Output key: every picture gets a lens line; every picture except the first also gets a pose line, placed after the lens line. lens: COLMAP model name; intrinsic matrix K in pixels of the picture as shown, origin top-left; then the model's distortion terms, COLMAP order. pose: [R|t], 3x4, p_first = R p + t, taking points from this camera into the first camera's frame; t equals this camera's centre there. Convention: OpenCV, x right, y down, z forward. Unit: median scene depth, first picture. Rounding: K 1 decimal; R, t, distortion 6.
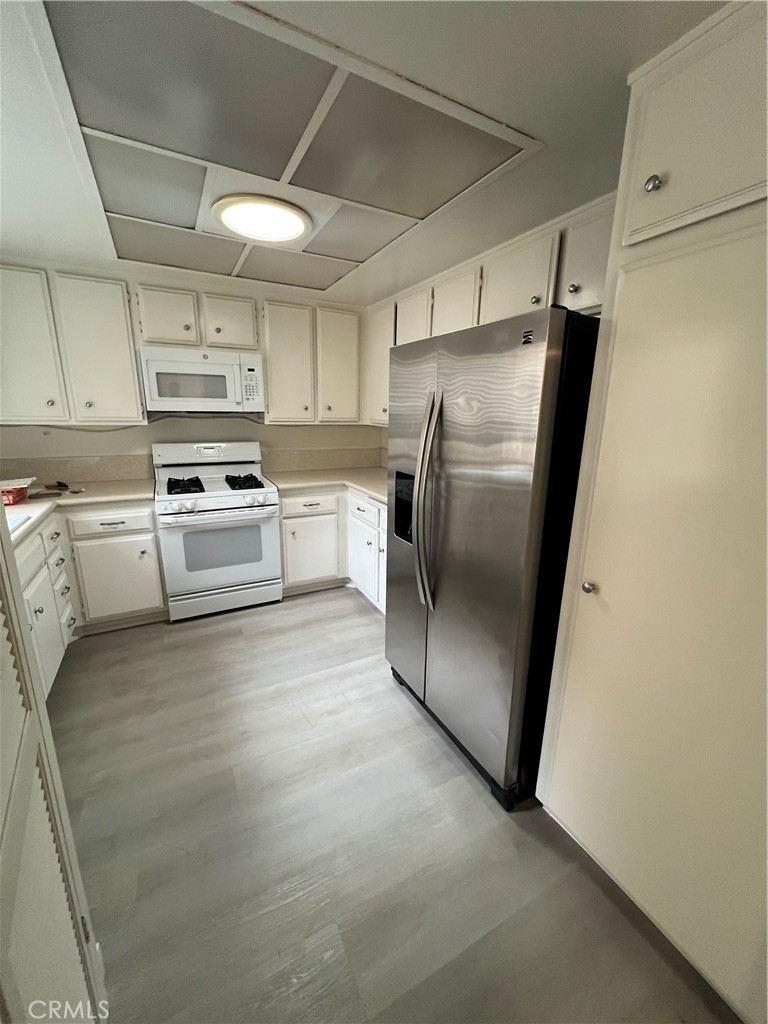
lens RADIAL K [[409.3, 0, 386.2], [0, 409.3, 513.2], [0, 0, 1]] dist [0.003456, 0.000244]
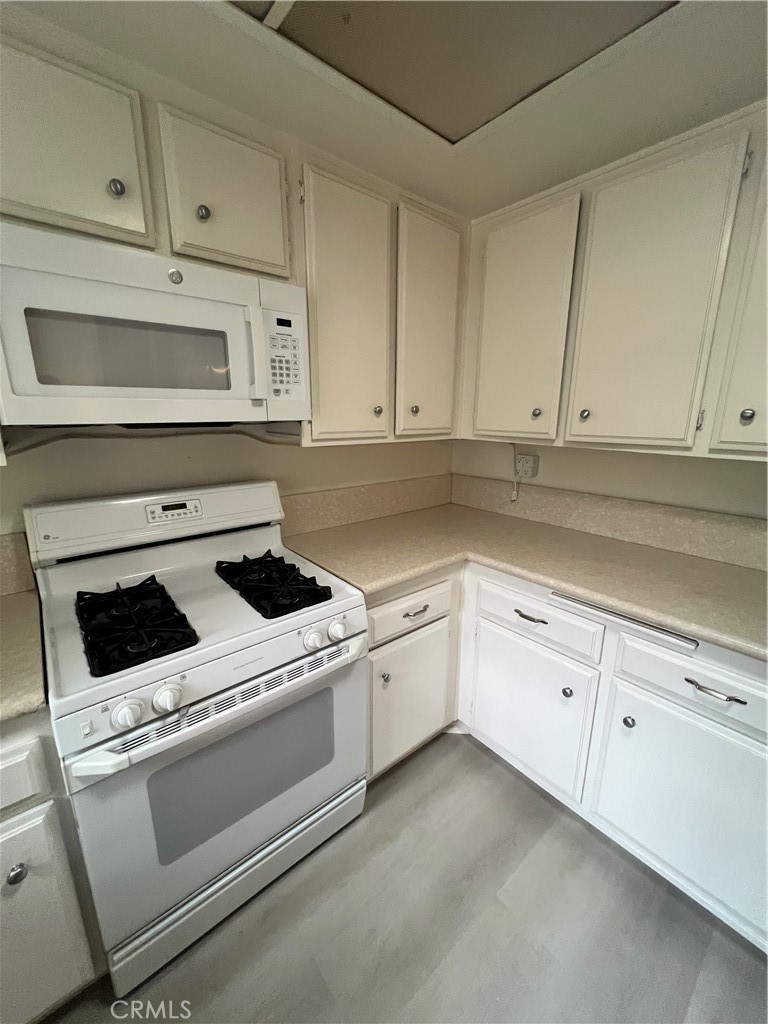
lens RADIAL K [[409.3, 0, 387.7], [0, 409.3, 513.6], [0, 0, 1]] dist [0.003456, 0.000244]
pose [[0.975162, -0.066169, 0.211377, -0.324973], [0.066922, 0.997752, 0.003596, -0.146111], [-0.211140, 0.010639, 0.977398, 0.560830]]
